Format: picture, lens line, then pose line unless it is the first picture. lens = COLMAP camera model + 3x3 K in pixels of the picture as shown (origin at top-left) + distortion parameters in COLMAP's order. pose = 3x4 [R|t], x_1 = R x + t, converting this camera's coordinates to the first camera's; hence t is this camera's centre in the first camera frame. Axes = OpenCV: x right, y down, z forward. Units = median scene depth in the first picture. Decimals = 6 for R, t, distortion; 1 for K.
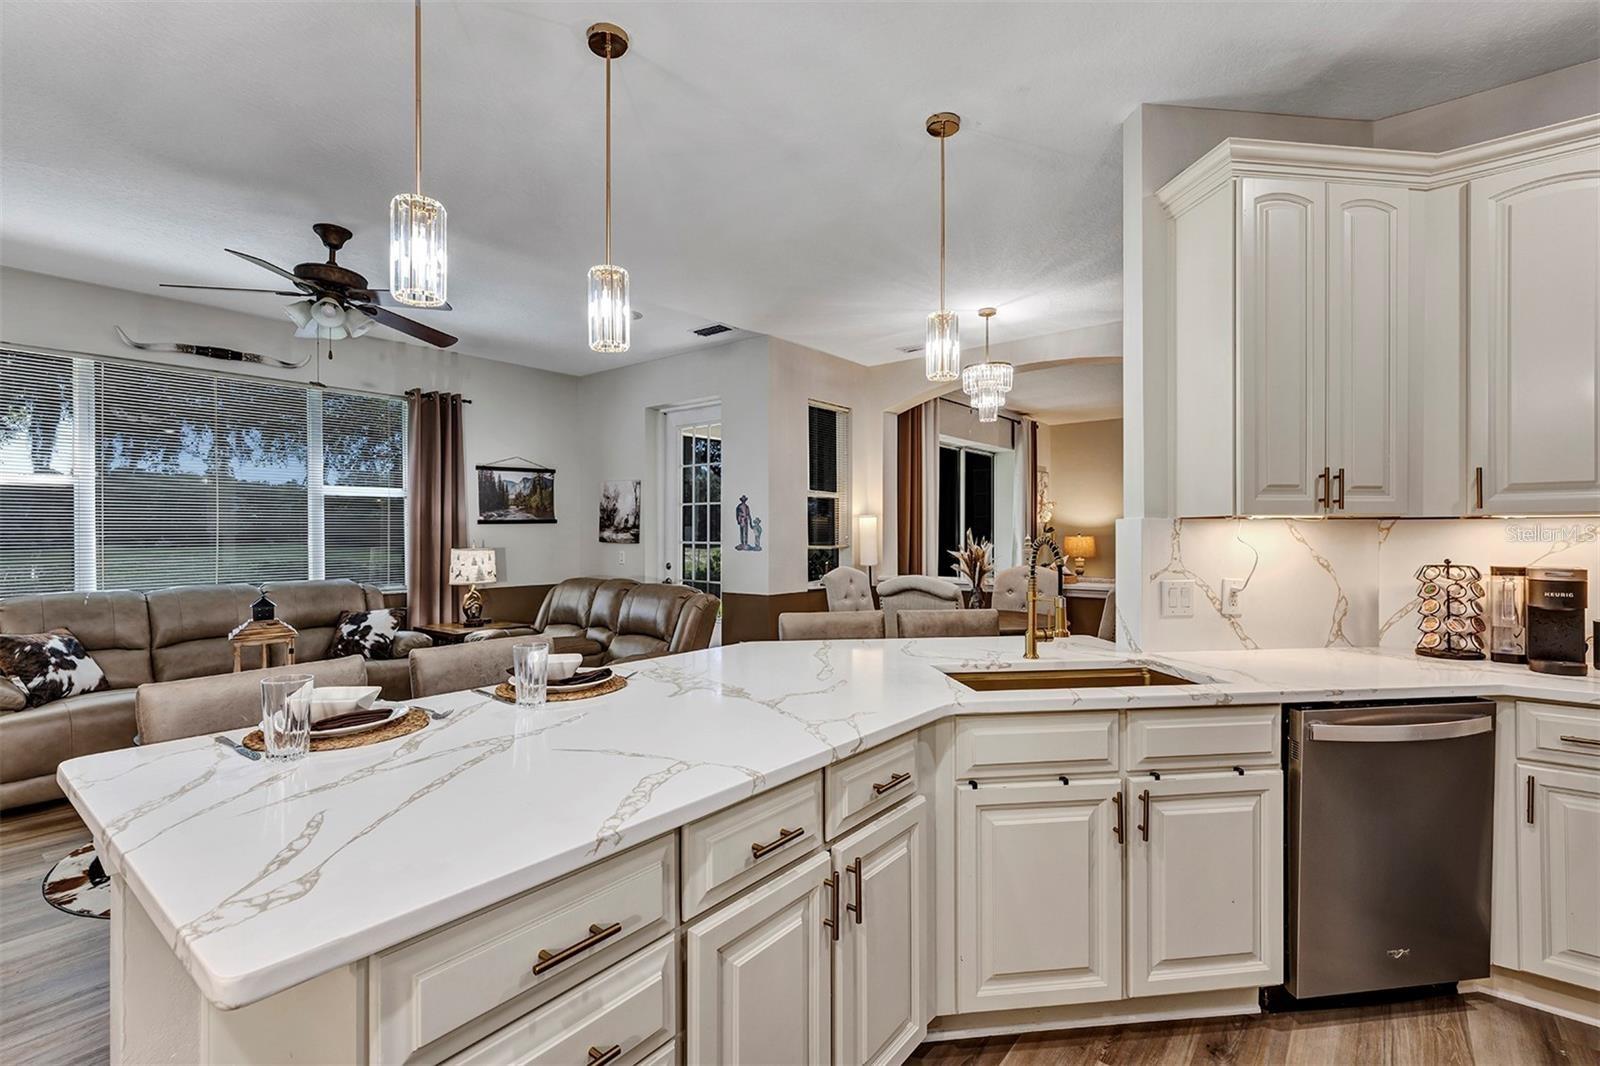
lens RADIAL K [[724.4, 0, 800.9], [0, 724.4, 530.2], [0, 0, 1]] dist [0.003490, 0.000163]
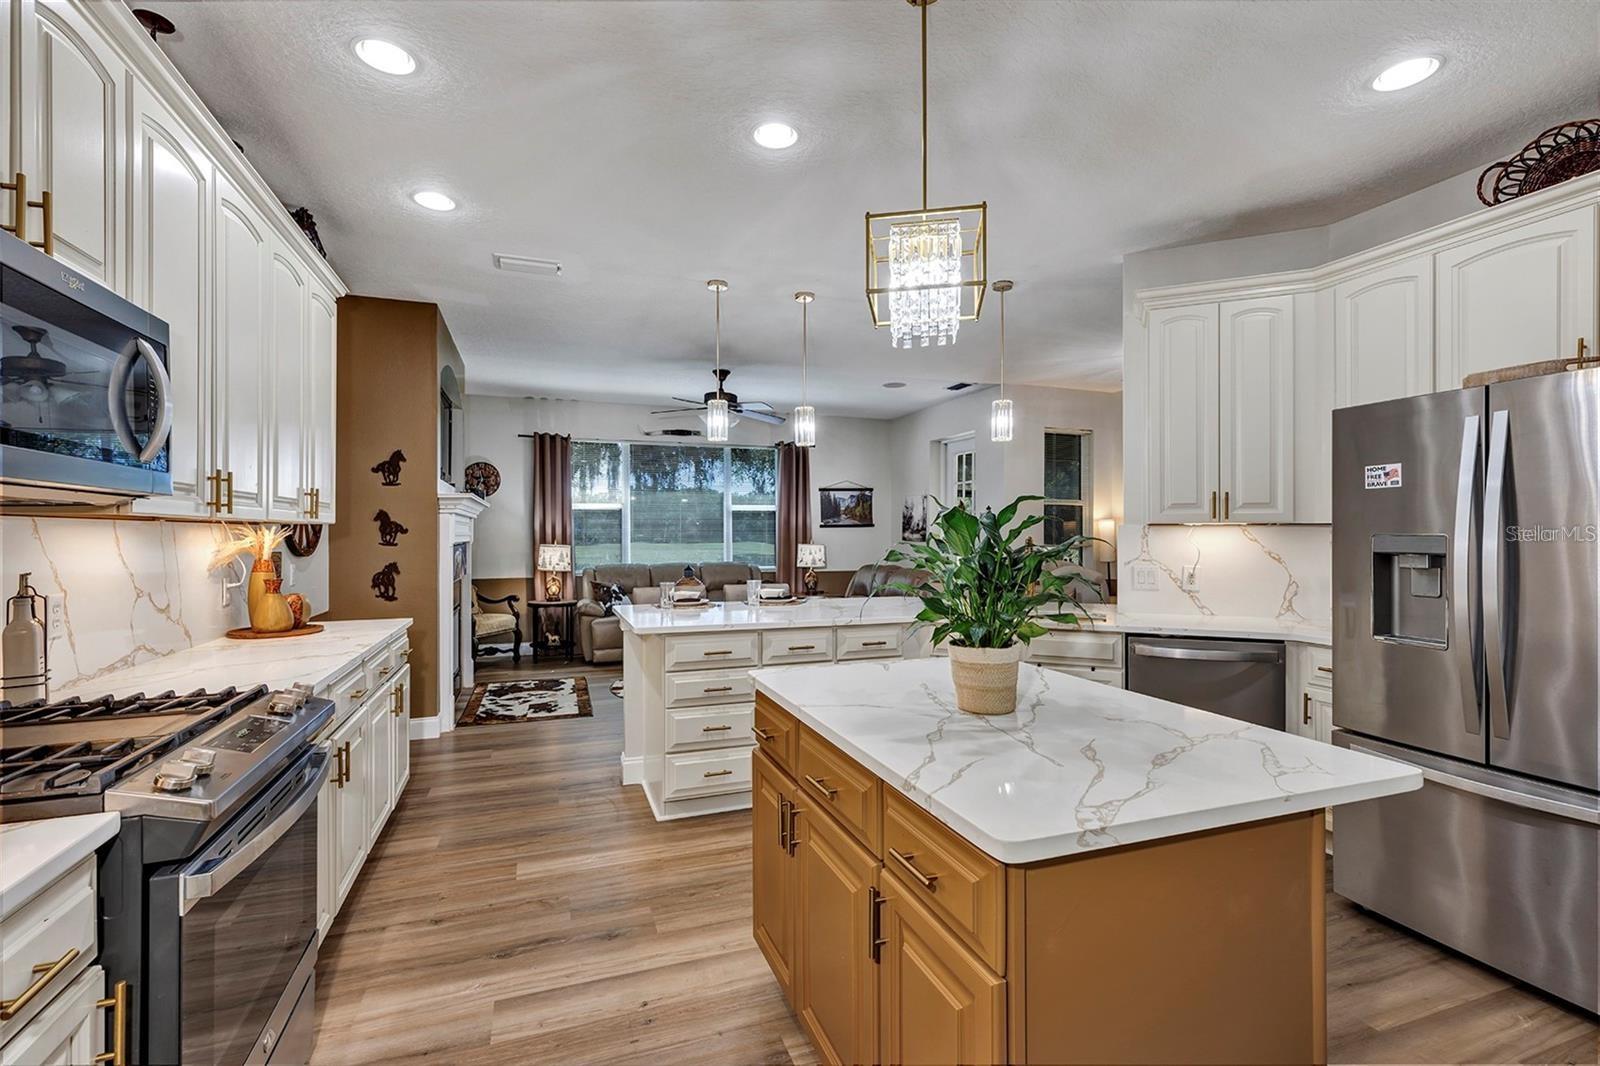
lens RADIAL K [[724.4, 0, 796.7], [0, 724.4, 530.0], [0, 0, 1]] dist [0.003490, 0.000163]
pose [[0.851314, -0.000383, -0.524656, 0.334709], [-0.000631, 0.999998, -0.001754, -0.001368], [0.524656, 0.001824, 0.851313, -0.326039]]
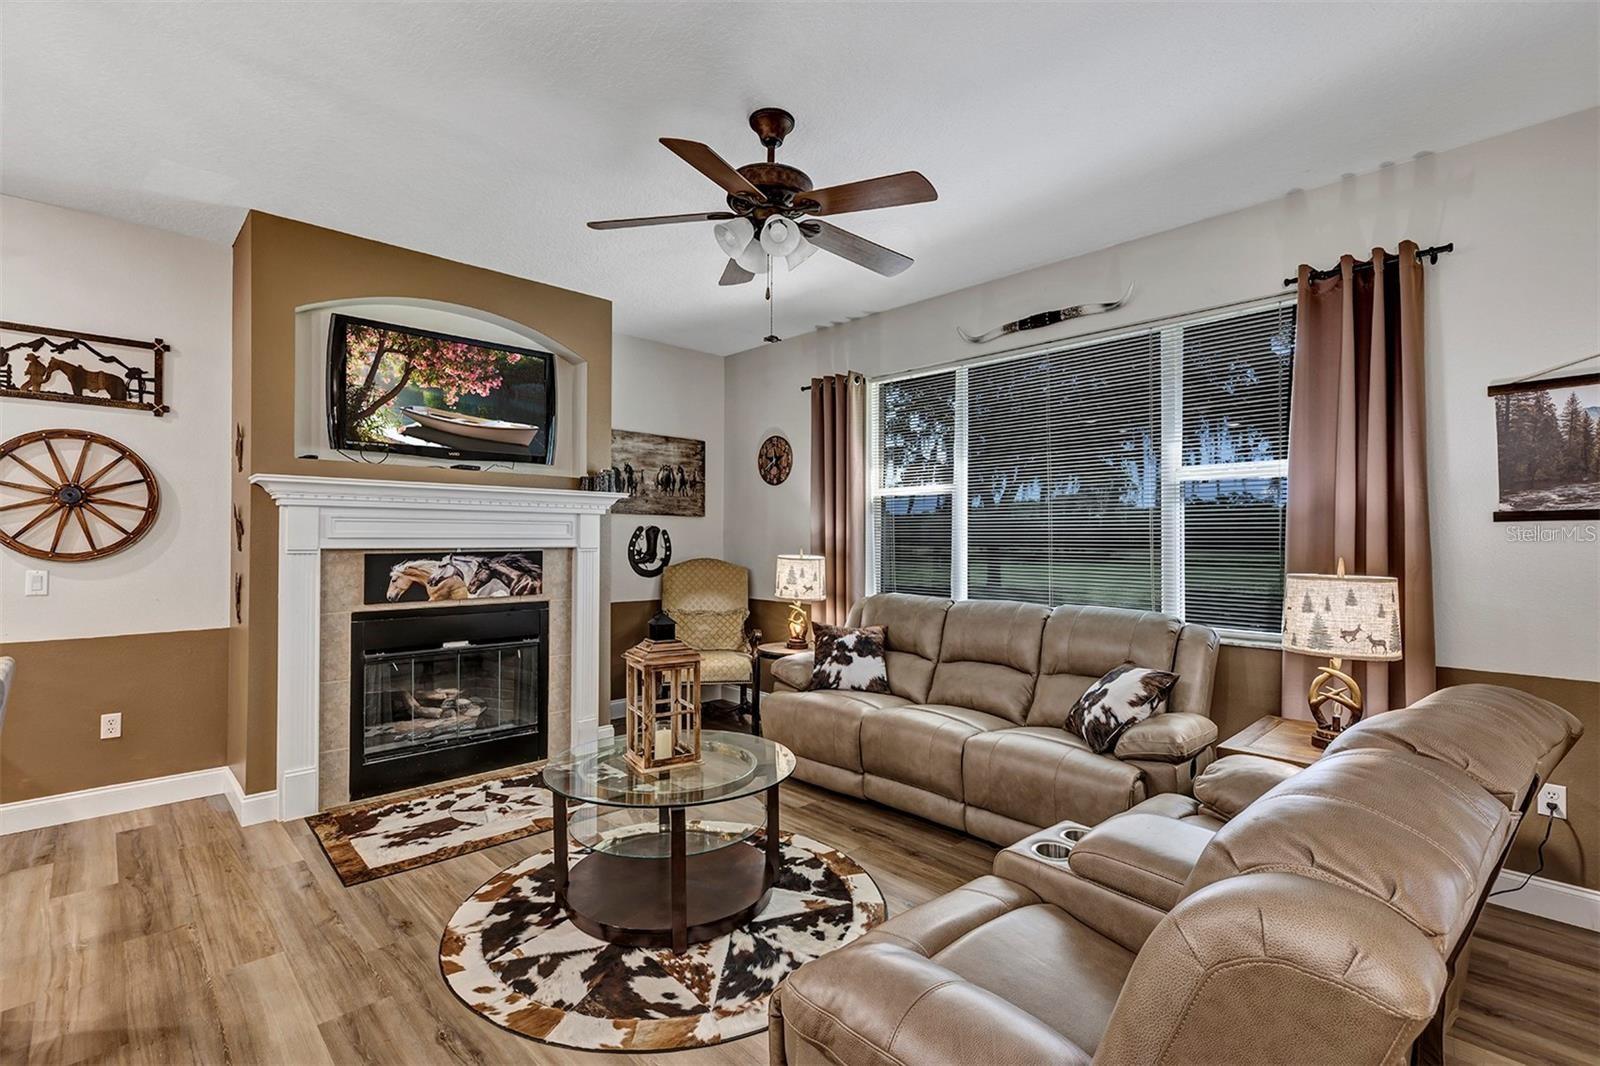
lens RADIAL K [[724.4, 0, 792.0], [0, 724.4, 531.2], [0, 0, 1]] dist [0.003490, 0.000163]
pose [[-0.135246, -0.007291, -0.990785, 0.046213], [-0.002611, 0.999972, -0.007002, 0.001750], [0.990809, 0.001640, -0.135261, 0.750170]]
